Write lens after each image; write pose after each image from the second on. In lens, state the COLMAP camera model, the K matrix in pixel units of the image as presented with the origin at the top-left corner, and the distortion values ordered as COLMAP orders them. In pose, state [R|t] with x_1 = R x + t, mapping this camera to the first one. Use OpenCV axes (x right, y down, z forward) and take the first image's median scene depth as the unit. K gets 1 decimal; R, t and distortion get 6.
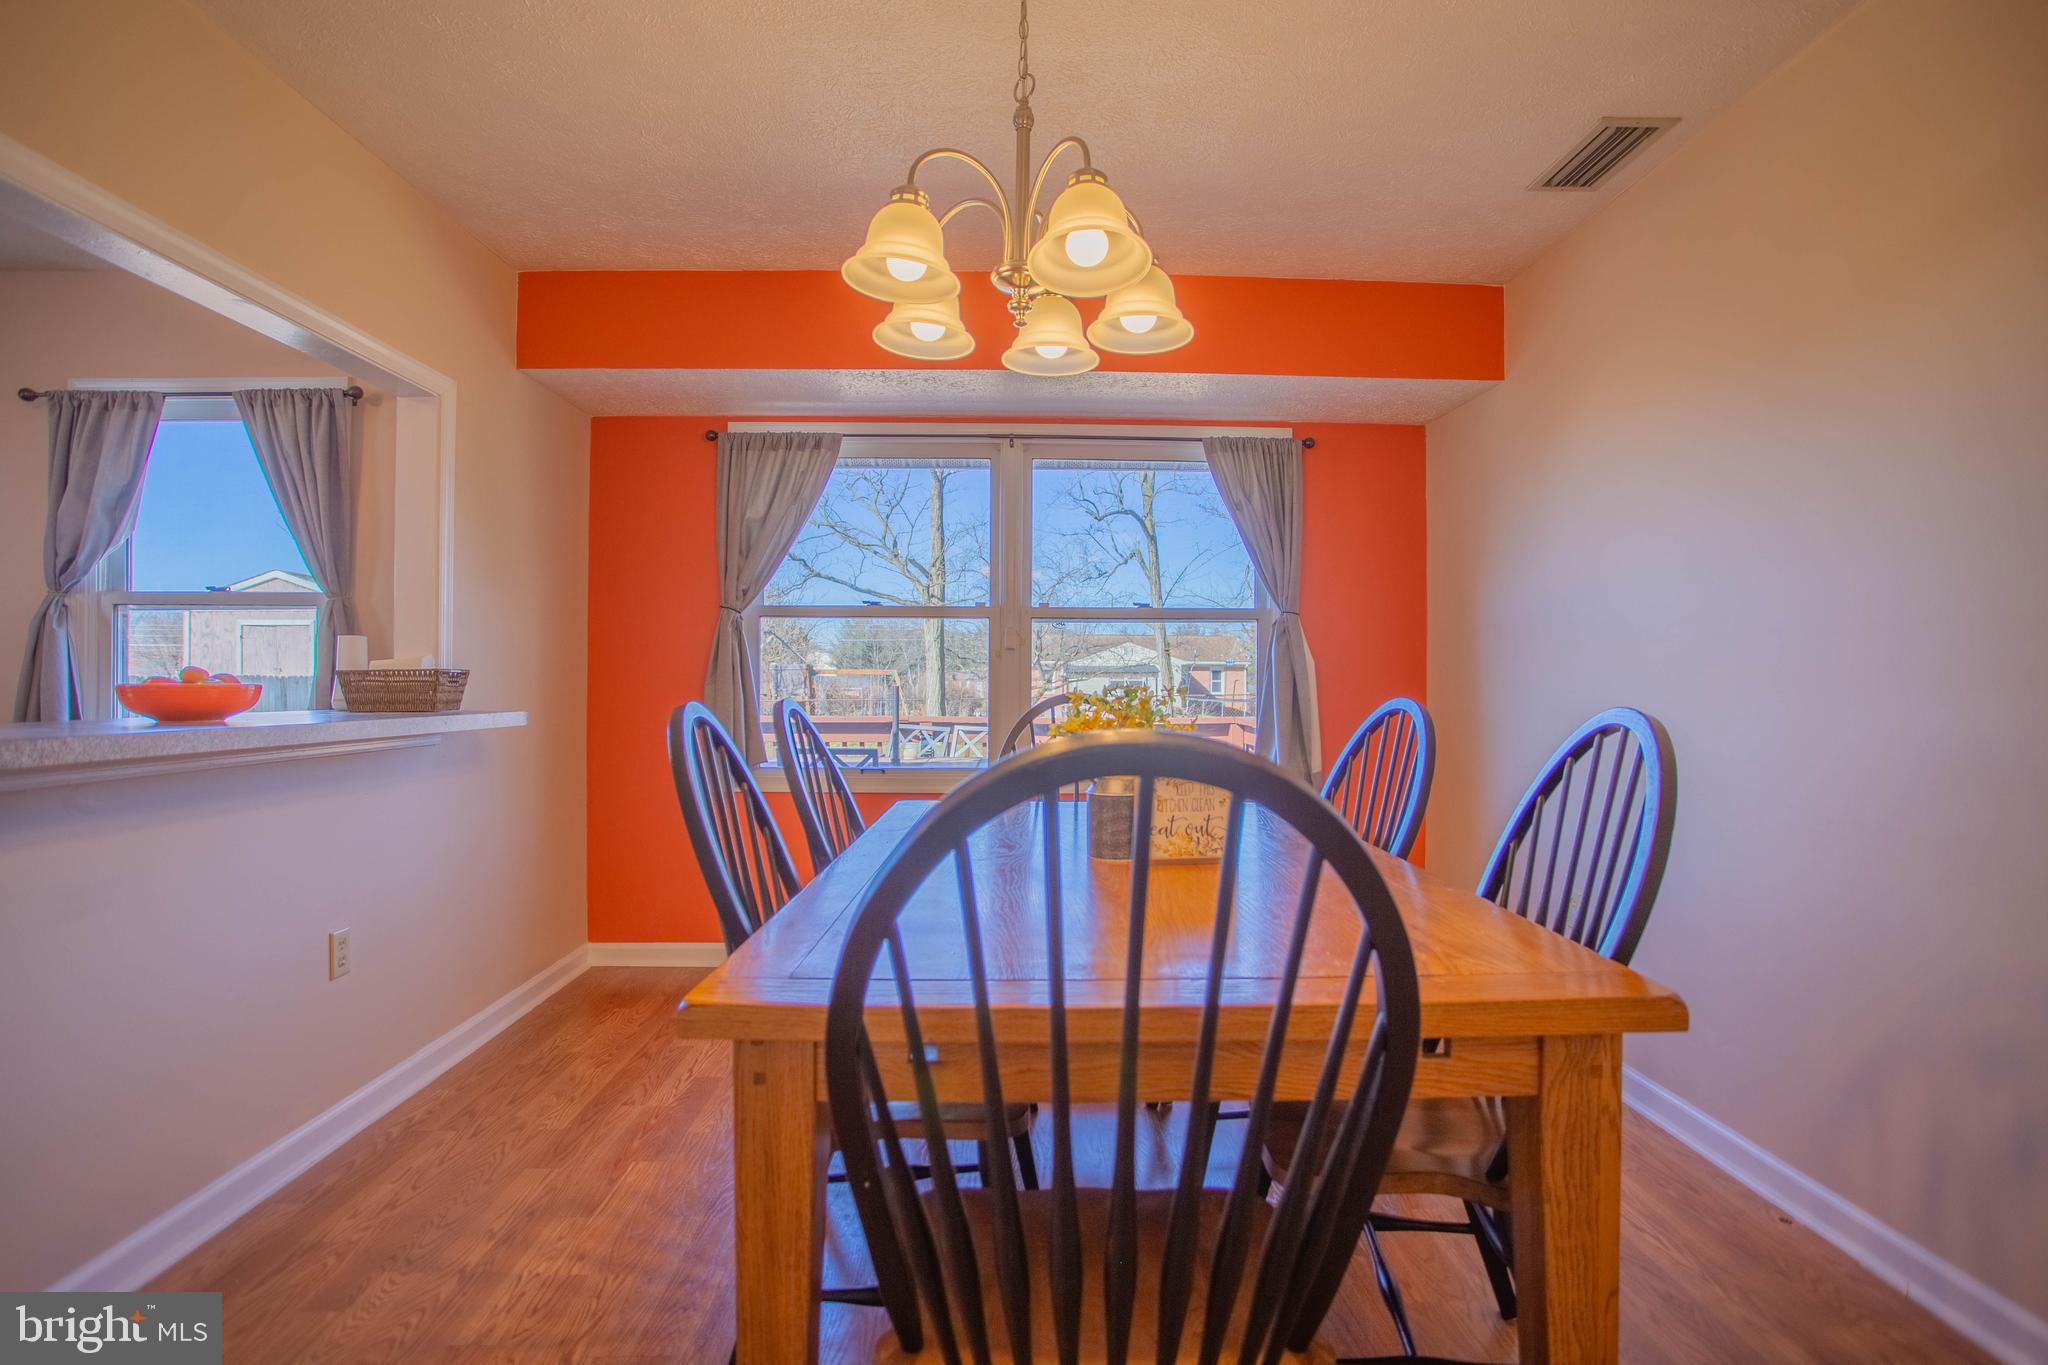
lens RADIAL K [[1003.7, 0, 1028.7], [0, 1003.7, 670.6], [0, 0, 1]] dist [-0.078542, 0.034407]
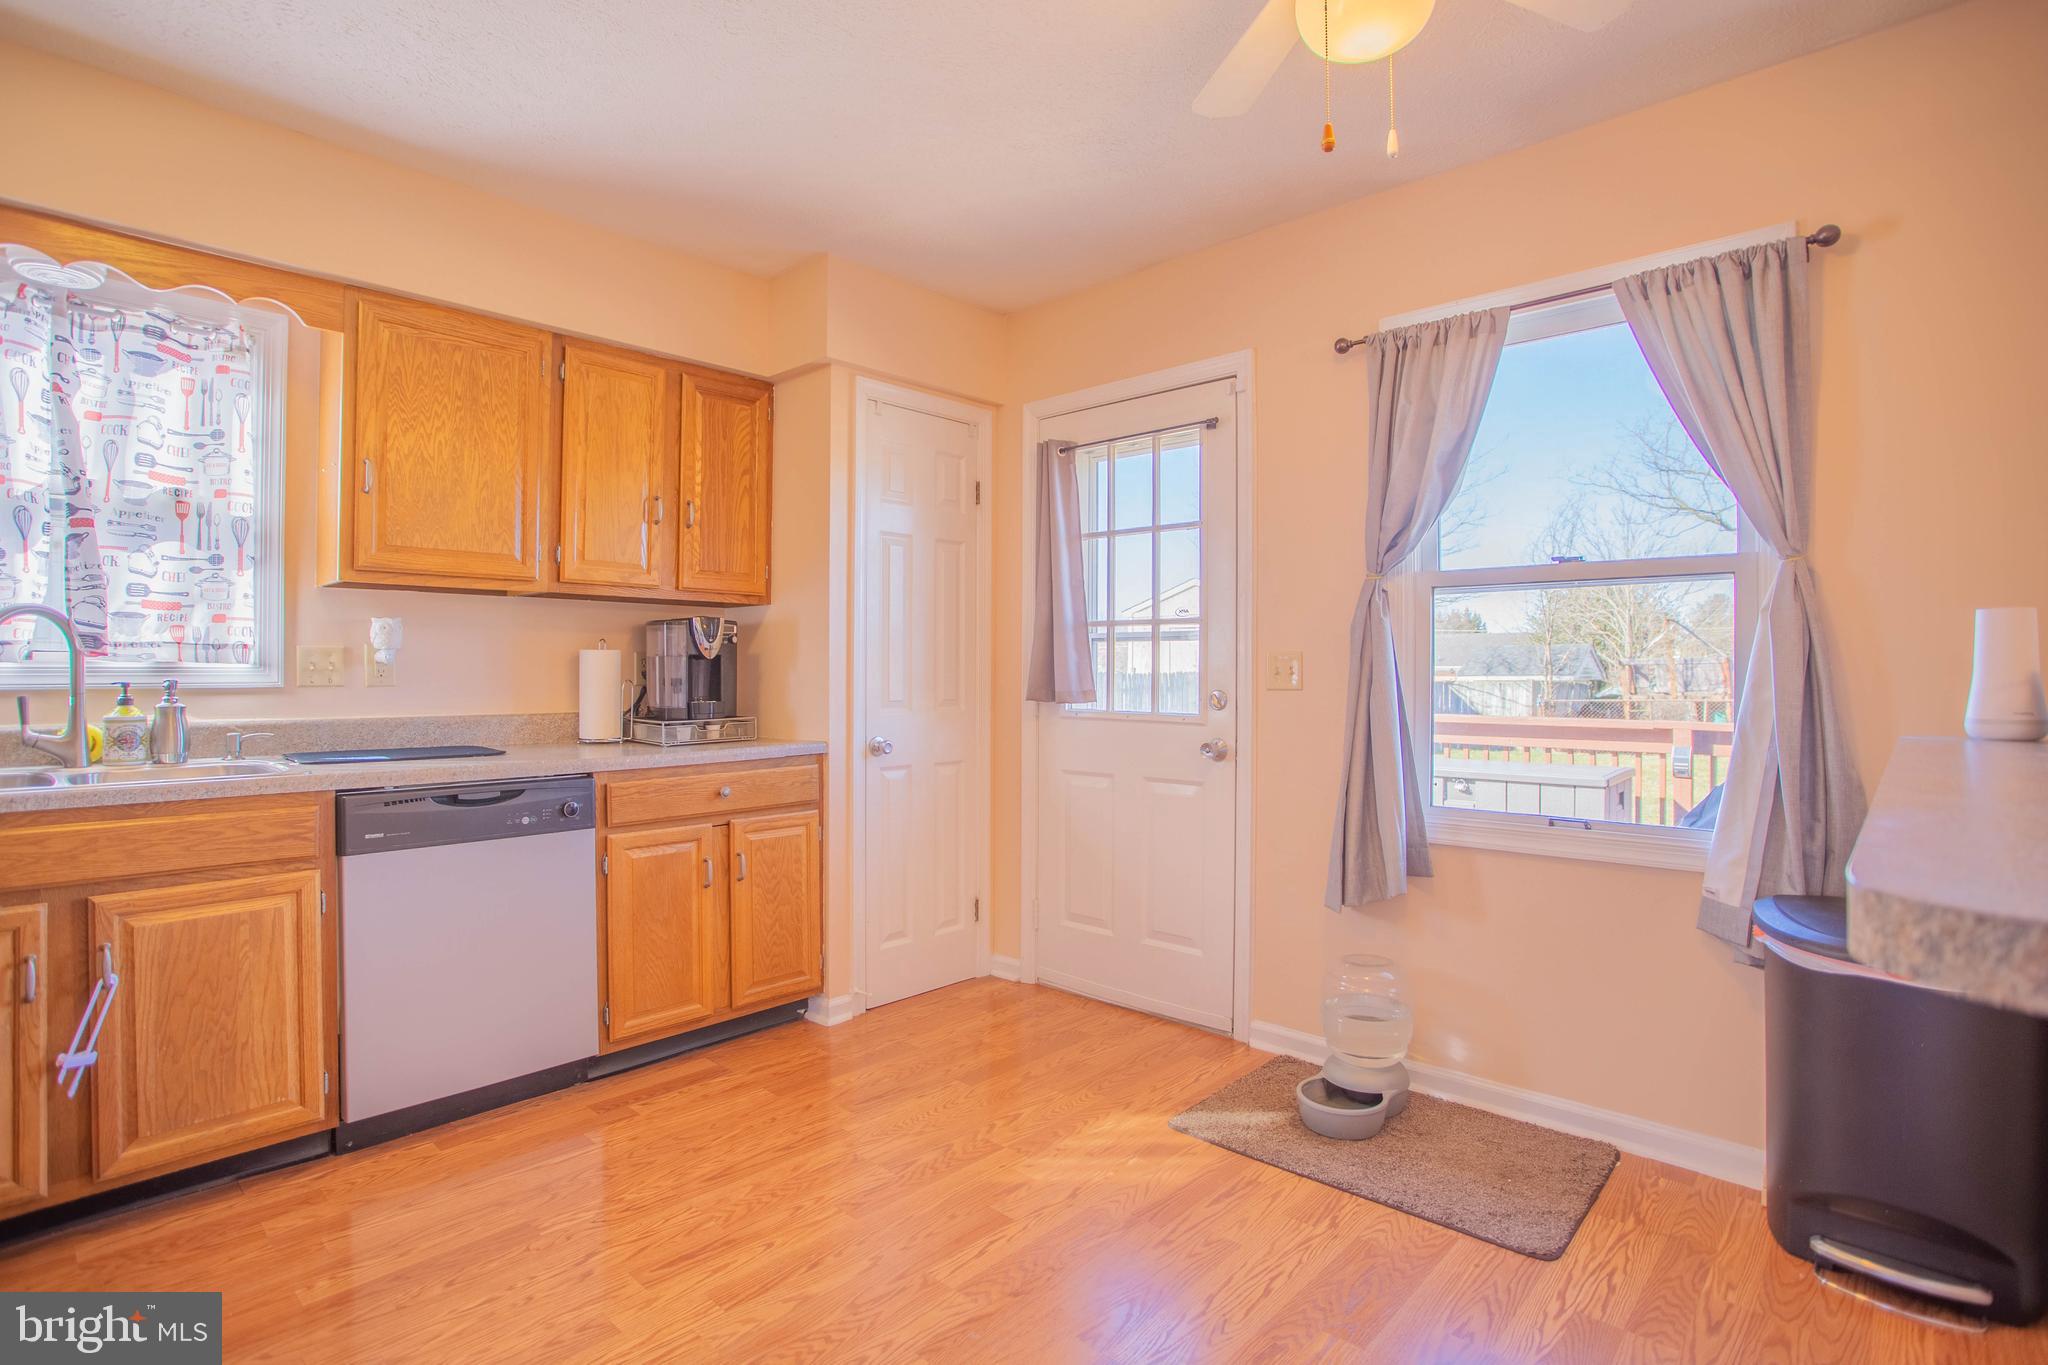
lens RADIAL K [[999.0, 0, 1000.8], [0, 999.0, 669.2], [0, 0, 1]] dist [-0.072028, 0.031524]
pose [[0.696818, 0.001719, -0.717246, -0.513752], [-0.000325, 0.999998, 0.002082, -0.001509], [0.717248, -0.001218, 0.696817, 0.138328]]
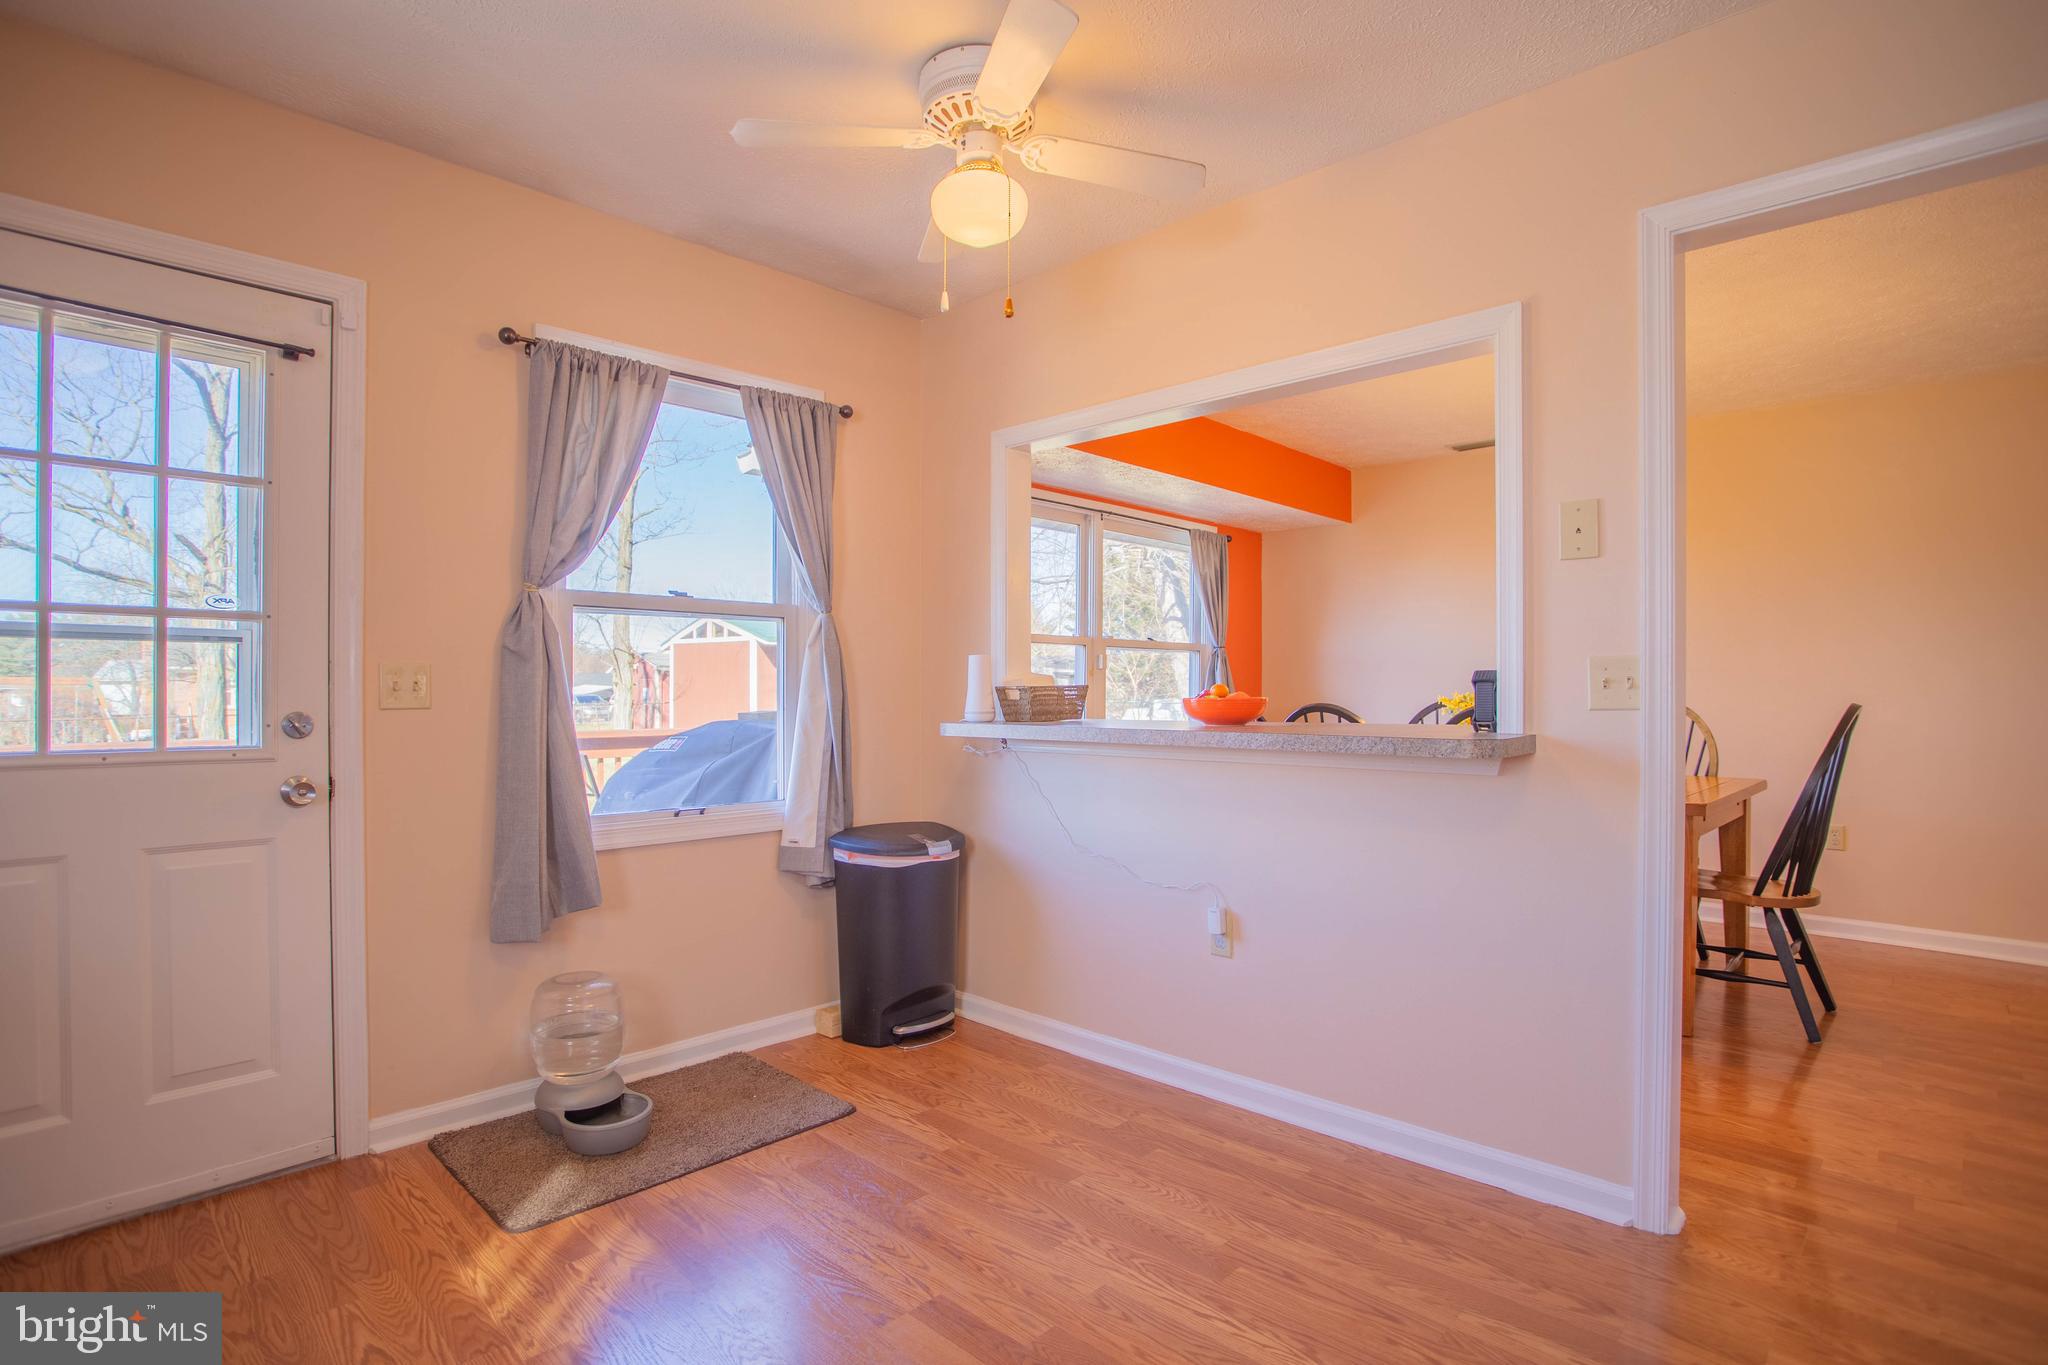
lens RADIAL K [[1016.9, 0, 1024.0], [0, 1016.9, 682.5], [0, 0, 1]] dist [-0.084941, 0.035942]
pose [[0.717215, 0.003483, 0.696843, -1.071975], [-0.004034, 0.999992, -0.000847, -0.001819], [-0.696840, -0.002204, 0.717223, 0.092445]]
